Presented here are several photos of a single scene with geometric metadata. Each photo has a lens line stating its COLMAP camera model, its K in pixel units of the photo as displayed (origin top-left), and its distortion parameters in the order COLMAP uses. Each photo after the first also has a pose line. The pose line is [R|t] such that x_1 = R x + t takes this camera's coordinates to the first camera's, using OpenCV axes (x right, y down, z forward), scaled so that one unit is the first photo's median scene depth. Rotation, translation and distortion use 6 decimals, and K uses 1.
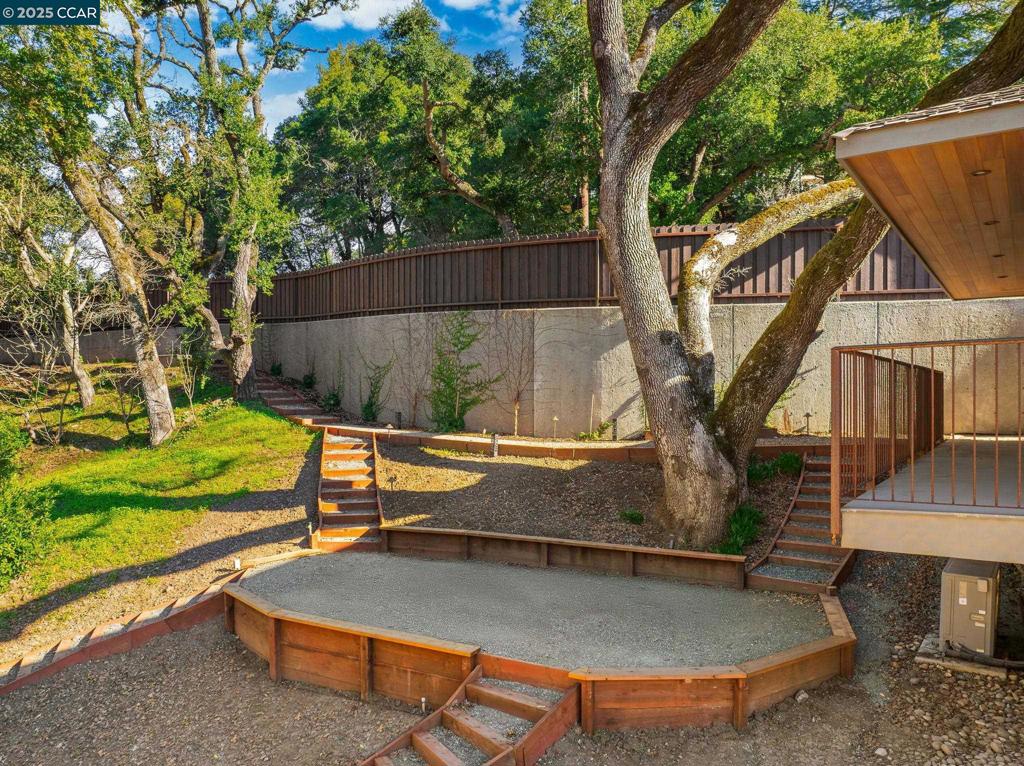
lens RADIAL K [[740.9, 0, 513.5], [0, 740.9, 411.6], [0, 0, 1]] dist [-0.047991, 0.012512]
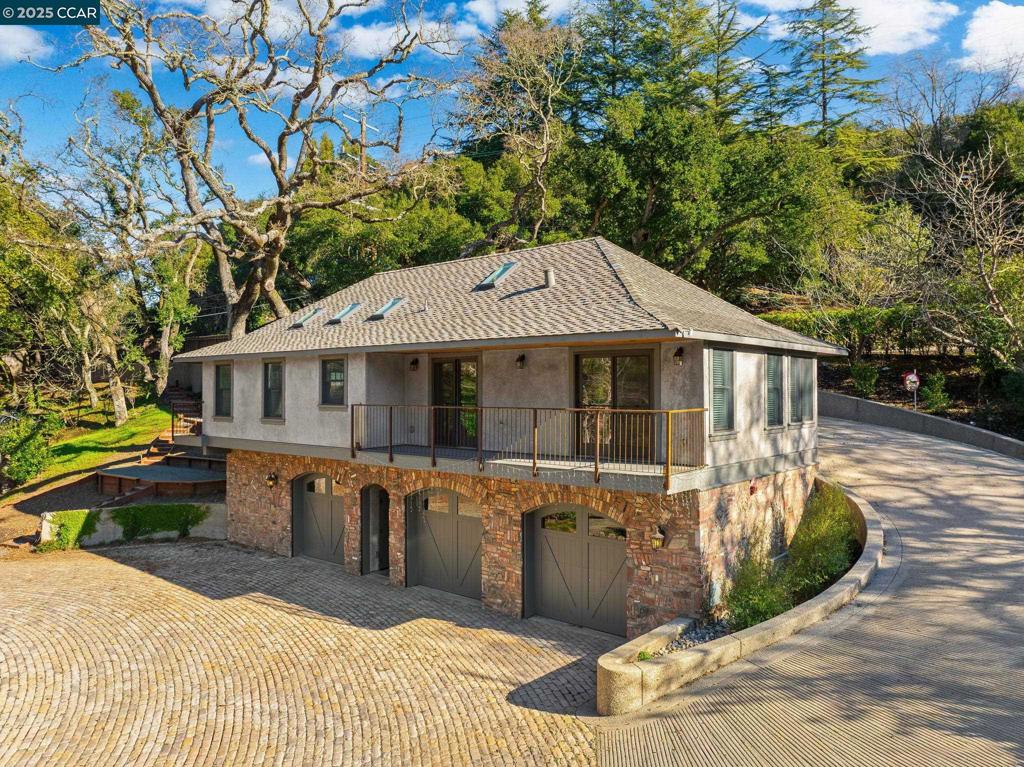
lens RADIAL K [[740.9, 0, 517.2], [0, 740.9, 374.6], [0, 0, 1]] dist [-0.047991, 0.012512]
pose [[0.994523, -0.001963, -0.104498, 1.062668], [-0.002428, 0.999120, -0.041874, -0.022283], [0.104488, 0.041899, 0.993643, -1.176747]]
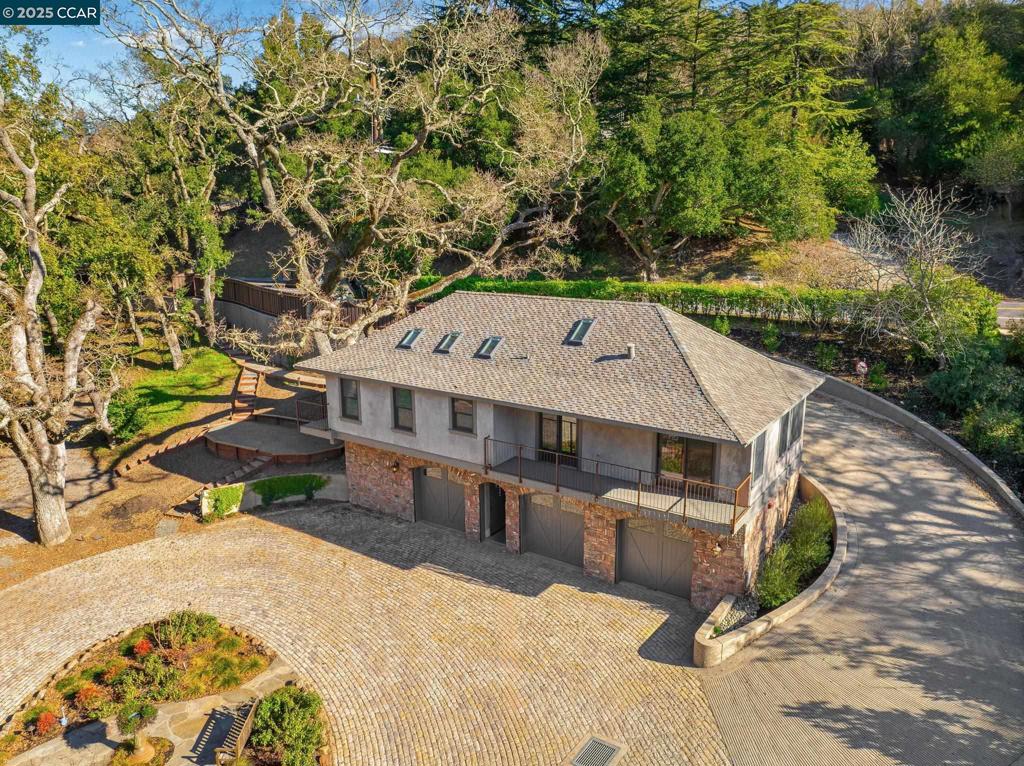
lens RADIAL K [[740.9, 0, 518.4], [0, 740.9, 379.7], [0, 0, 1]] dist [-0.047991, 0.012512]
pose [[0.999984, -0.005039, -0.002744, 0.754863], [0.005488, 0.979537, 0.201188, -0.480862], [0.001674, -0.201200, 0.979549, -1.607752]]
